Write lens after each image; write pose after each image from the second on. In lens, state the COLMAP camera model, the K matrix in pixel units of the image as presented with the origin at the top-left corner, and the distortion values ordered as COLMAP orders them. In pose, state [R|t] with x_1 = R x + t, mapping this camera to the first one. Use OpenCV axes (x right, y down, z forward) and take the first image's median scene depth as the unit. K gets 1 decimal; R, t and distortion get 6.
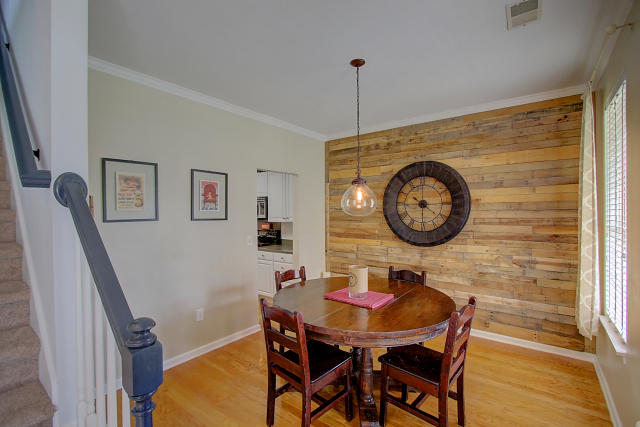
lens RADIAL K [[294.7, 0, 320.5], [0, 294.7, 210.2], [0, 0, 1]] dist [-0.009134, 0.000190]
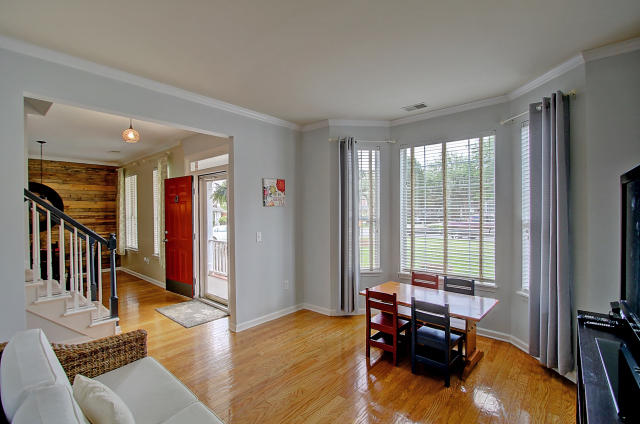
lens RADIAL K [[294.7, 0, 321.0], [0, 294.7, 211.6], [0, 0, 1]] dist [-0.009134, 0.000190]
pose [[0.062303, 0.006977, 0.998033, -1.264986], [0.009215, 0.999929, -0.007565, 0.028769], [-0.998015, 0.009668, 0.062234, -0.779879]]
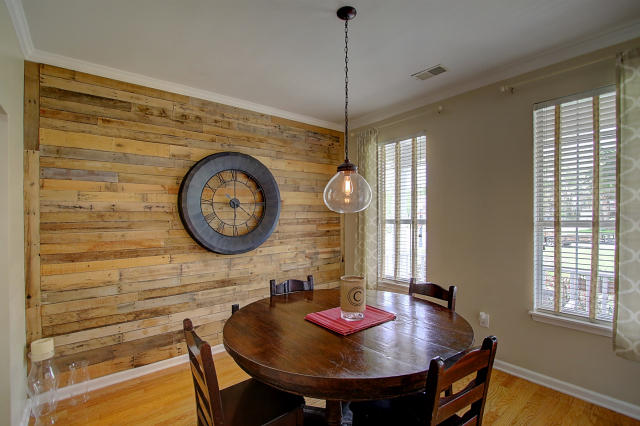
lens RADIAL K [[294.7, 0, 321.1], [0, 294.7, 216.4], [0, 0, 1]] dist [-0.009134, 0.000190]
pose [[0.237206, 0.002552, 0.971456, -0.431315], [0.004445, 0.999983, -0.003712, 0.021235], [-0.971449, 0.005199, 0.237191, 0.602683]]
